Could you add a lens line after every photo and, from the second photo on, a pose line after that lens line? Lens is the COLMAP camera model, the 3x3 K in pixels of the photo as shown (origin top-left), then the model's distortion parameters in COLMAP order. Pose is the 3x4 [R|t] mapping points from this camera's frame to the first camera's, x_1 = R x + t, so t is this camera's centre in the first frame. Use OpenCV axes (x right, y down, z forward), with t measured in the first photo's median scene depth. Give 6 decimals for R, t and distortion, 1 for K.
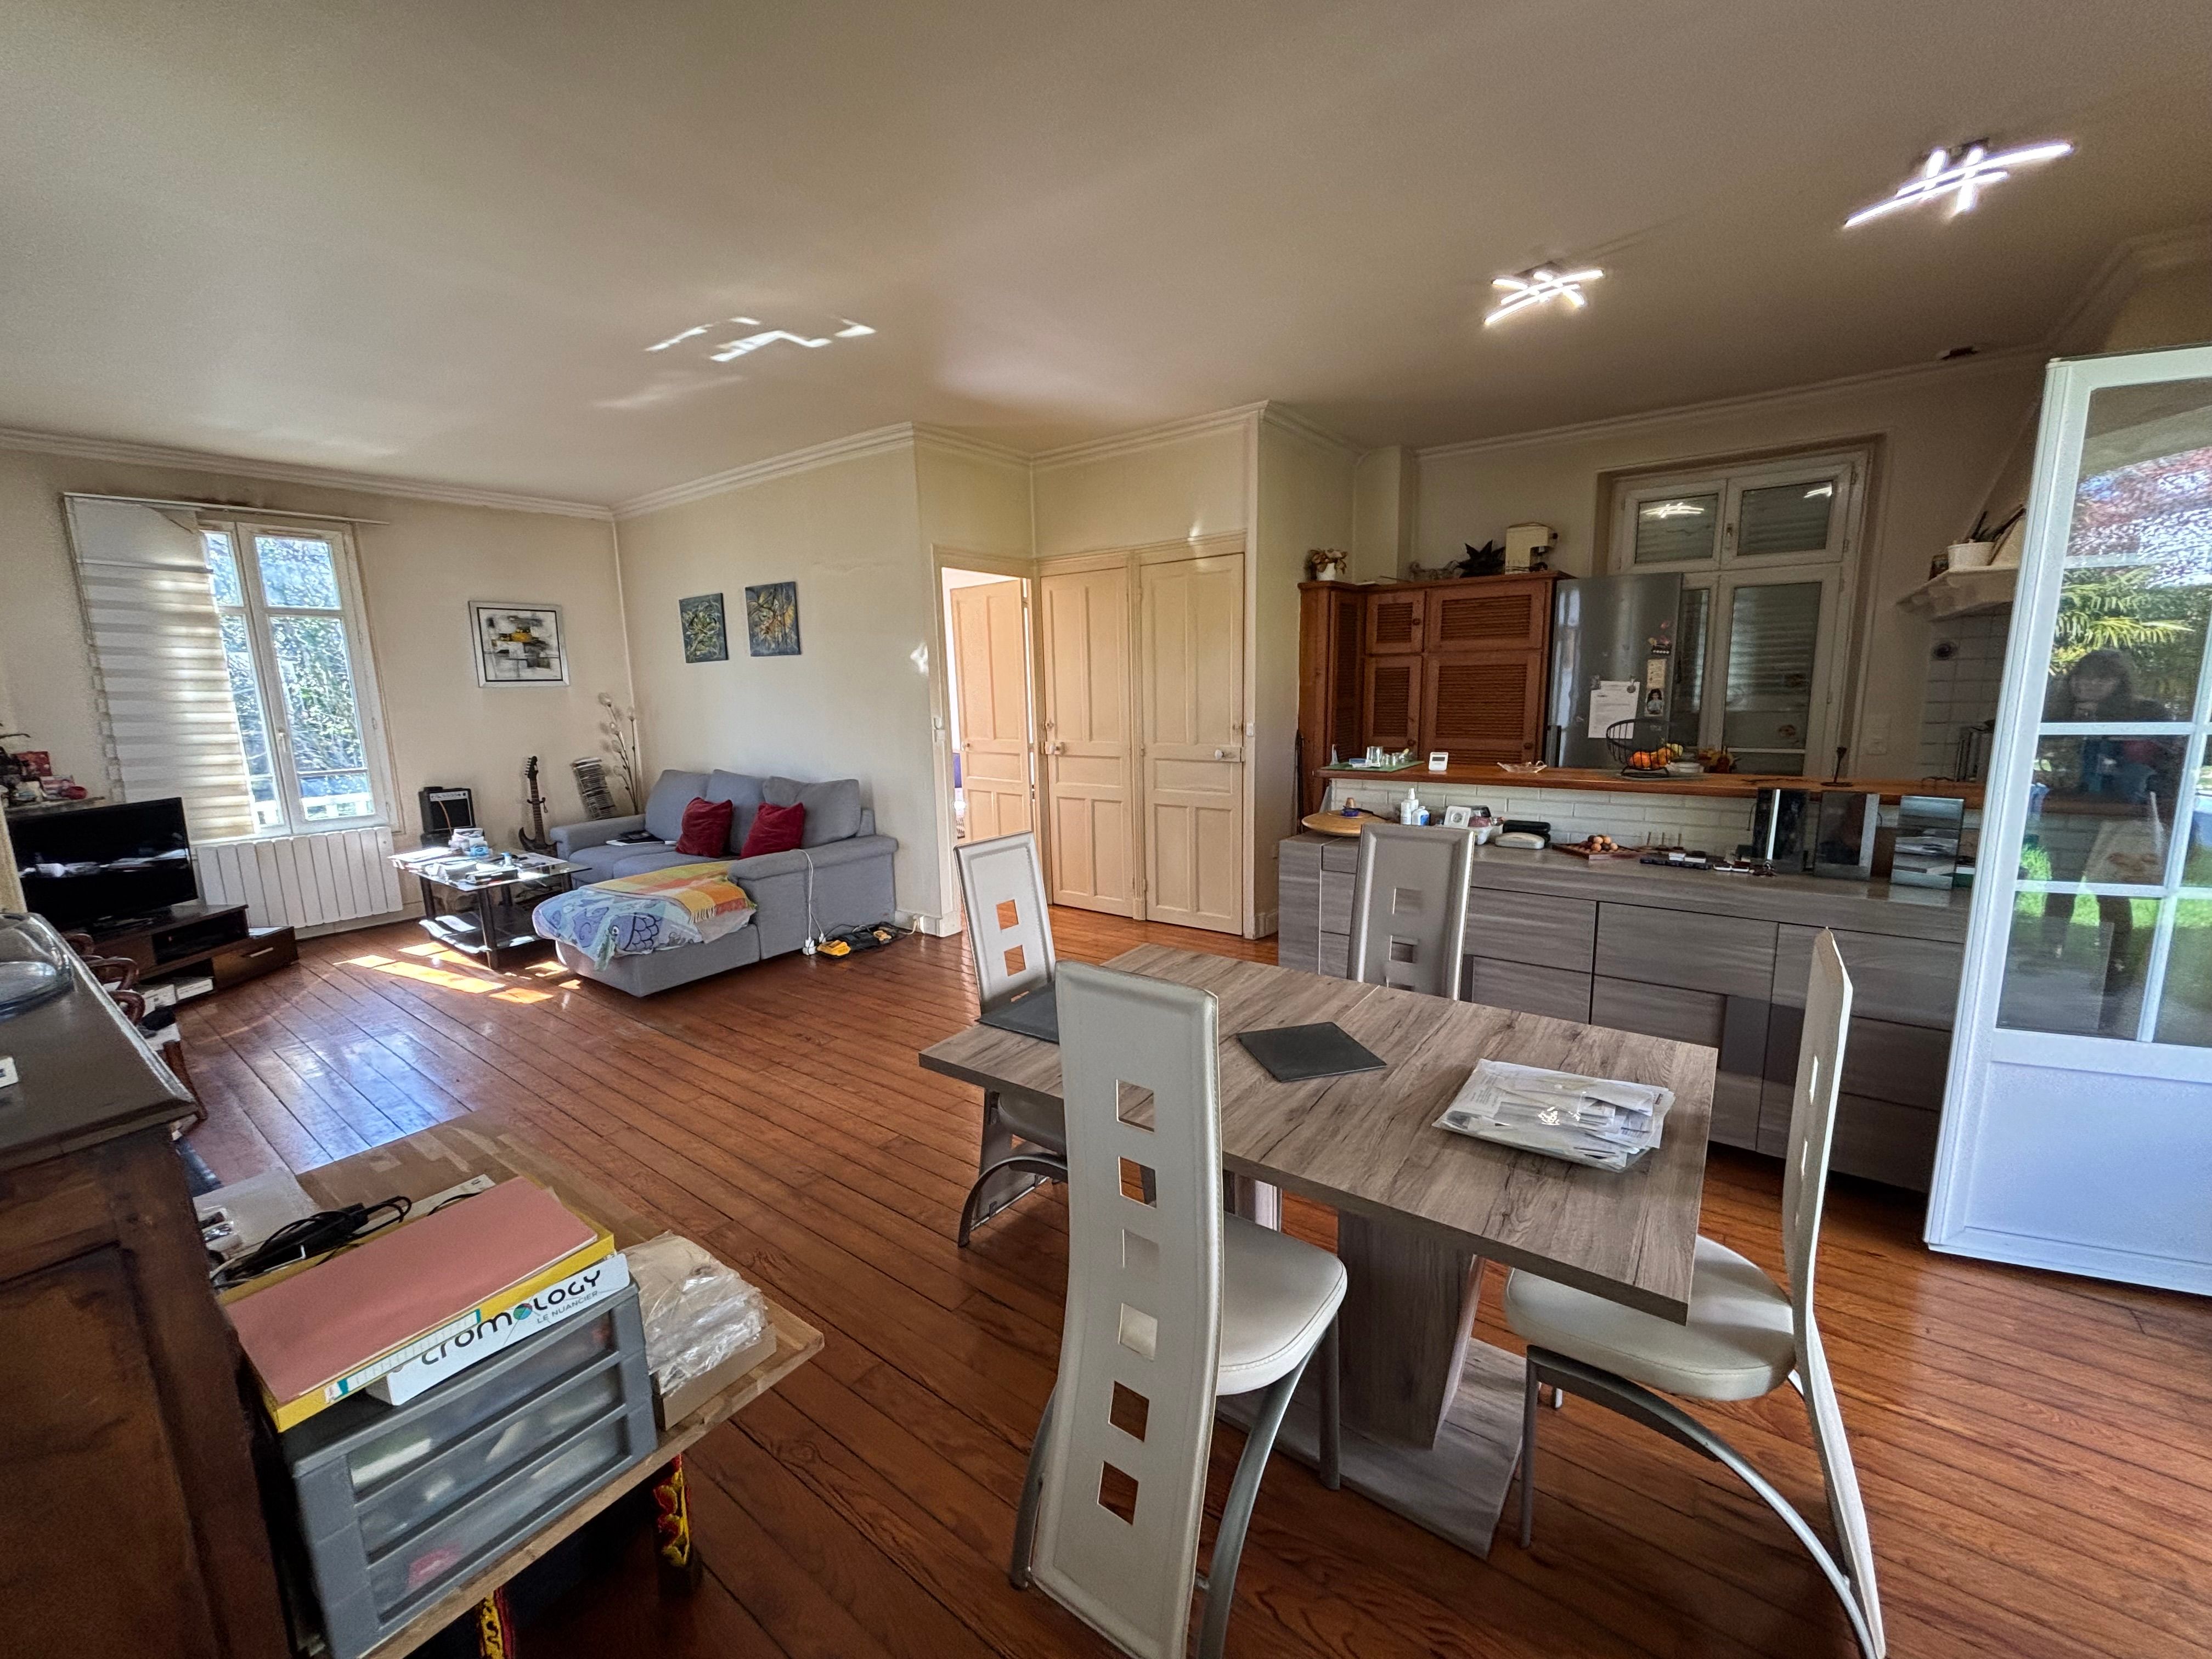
lens RADIAL K [[888.0, 0, 1116.0], [0, 888.0, 822.0], [0, 0, 1]] dist [-0.013252, -0.000166]
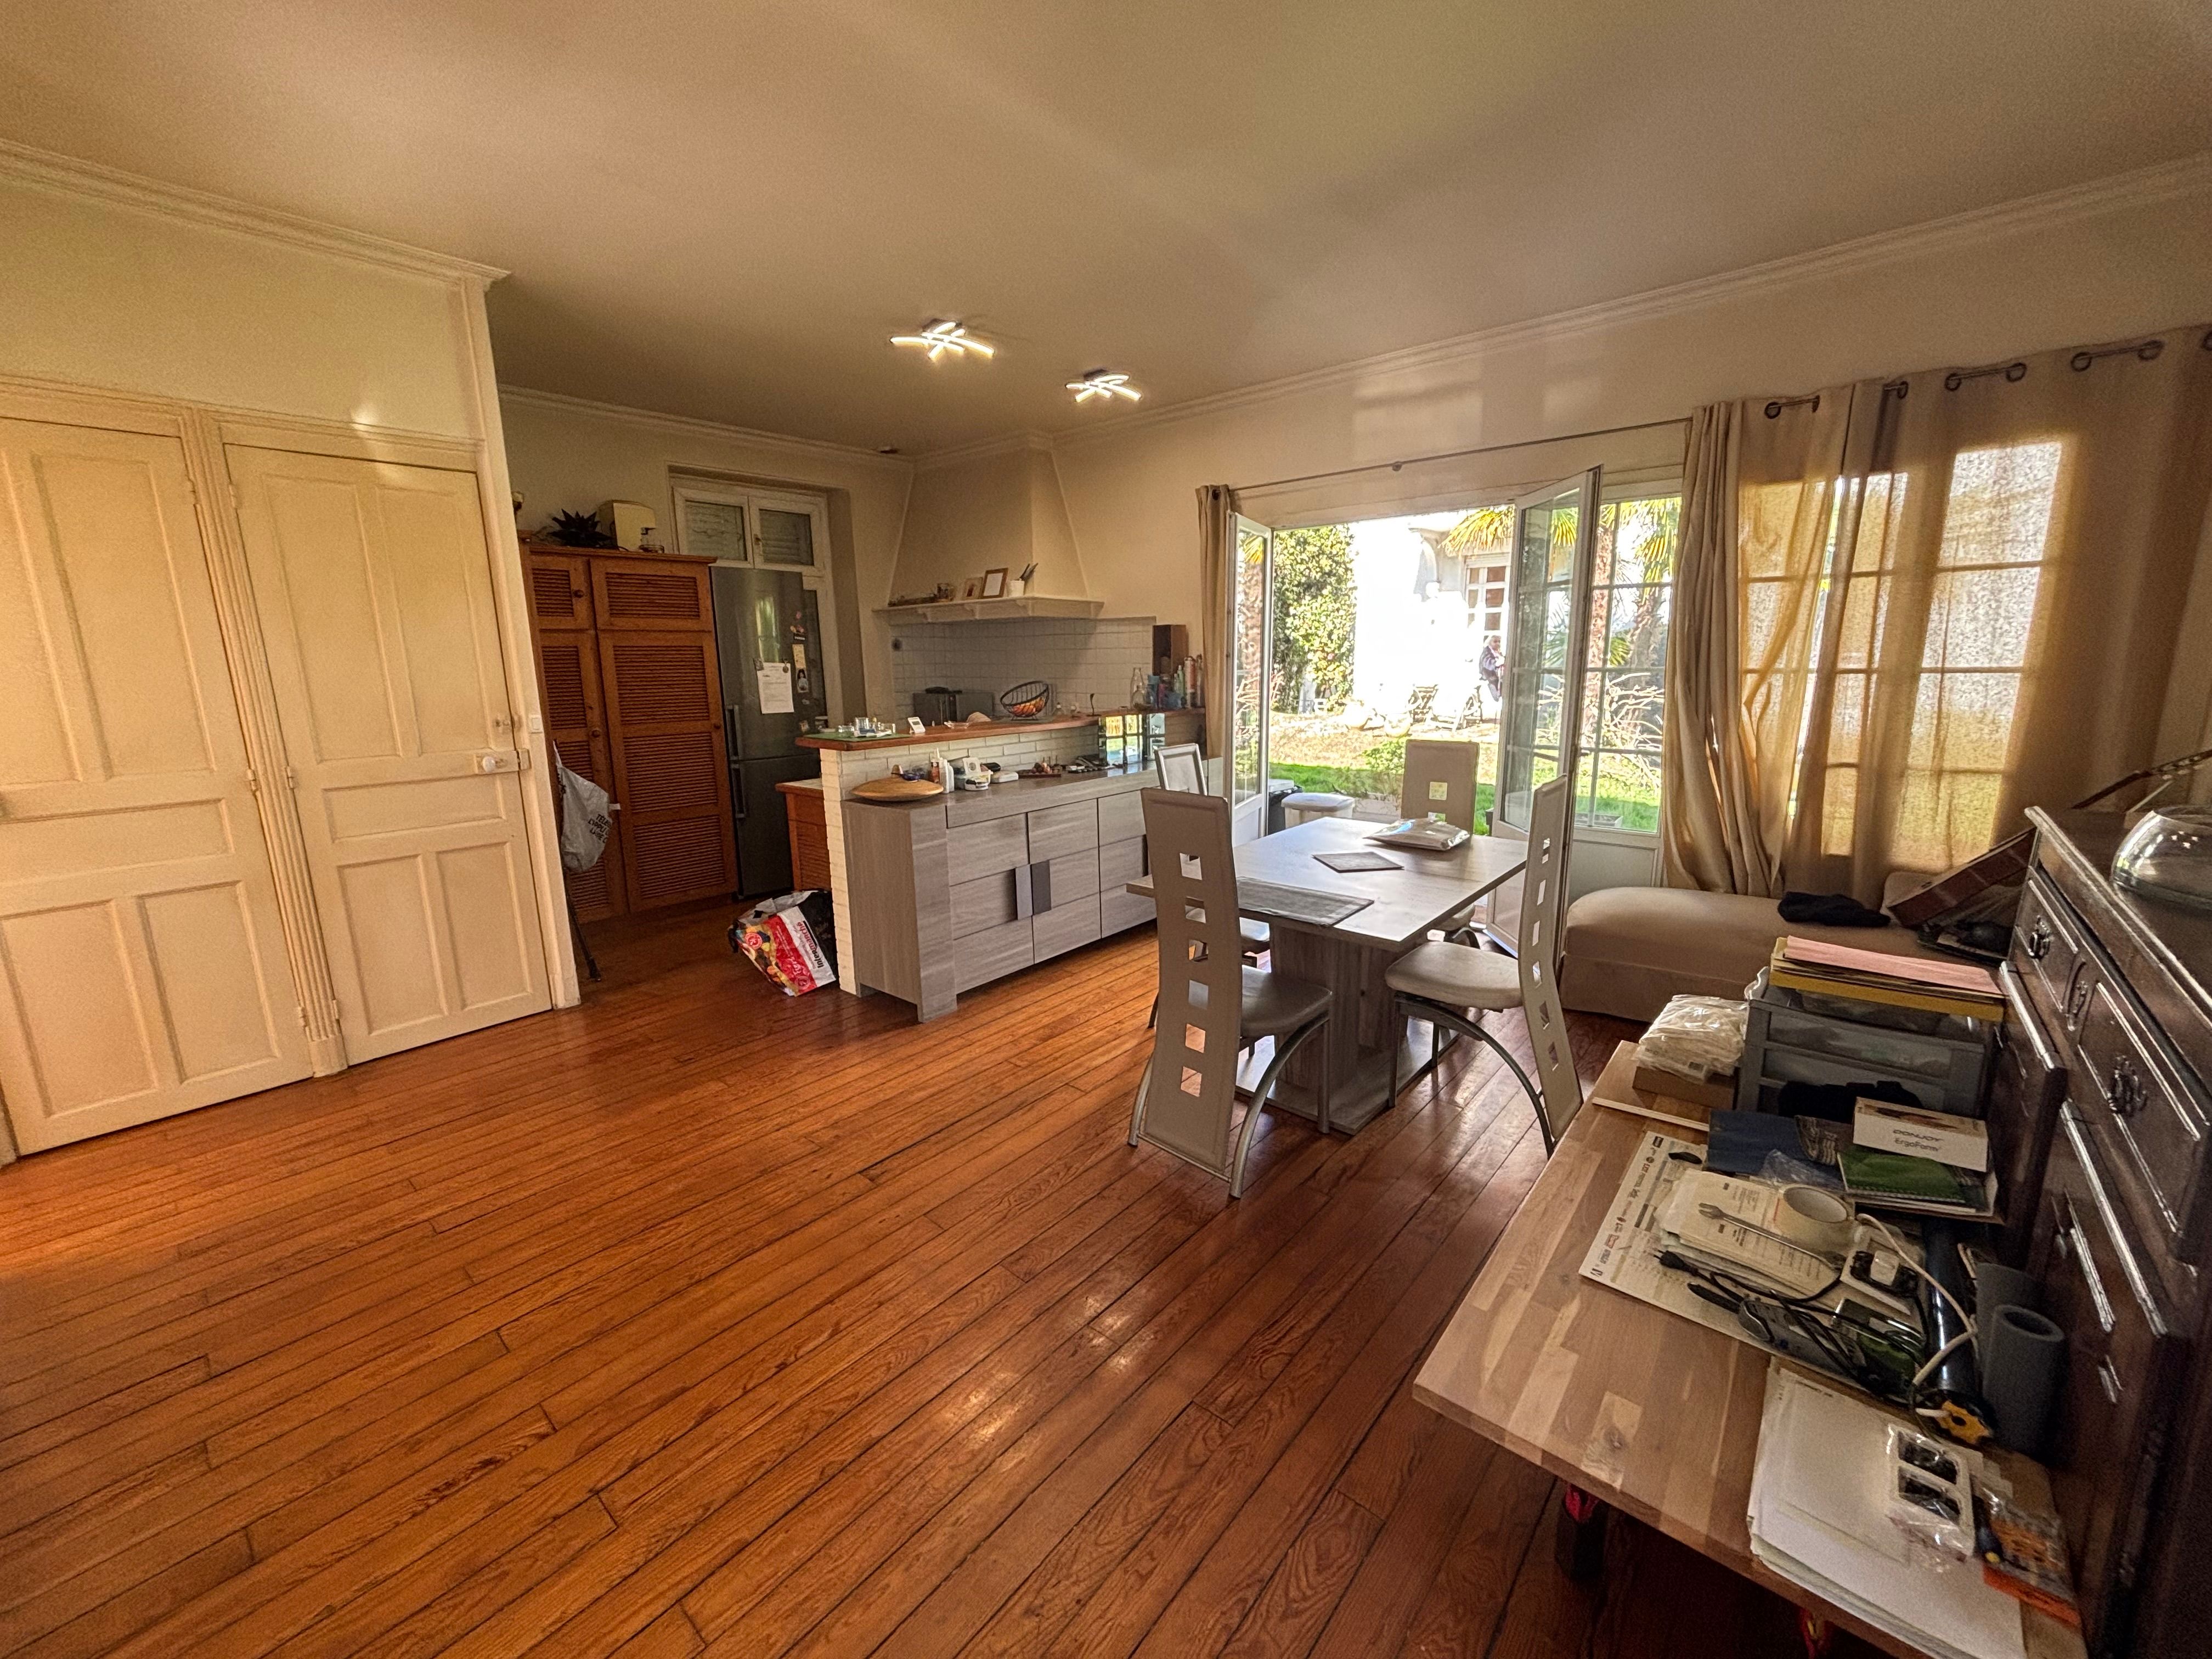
lens RADIAL K [[888.0, 0, 1115.8], [0, 888.0, 834.7], [0, 0, 1]] dist [-0.013252, -0.000166]
pose [[0.079970, -0.177838, 0.980805, -0.529414], [0.175260, 0.971136, 0.161795, -0.050981], [-0.981269, 0.158958, 0.108830, 0.468898]]
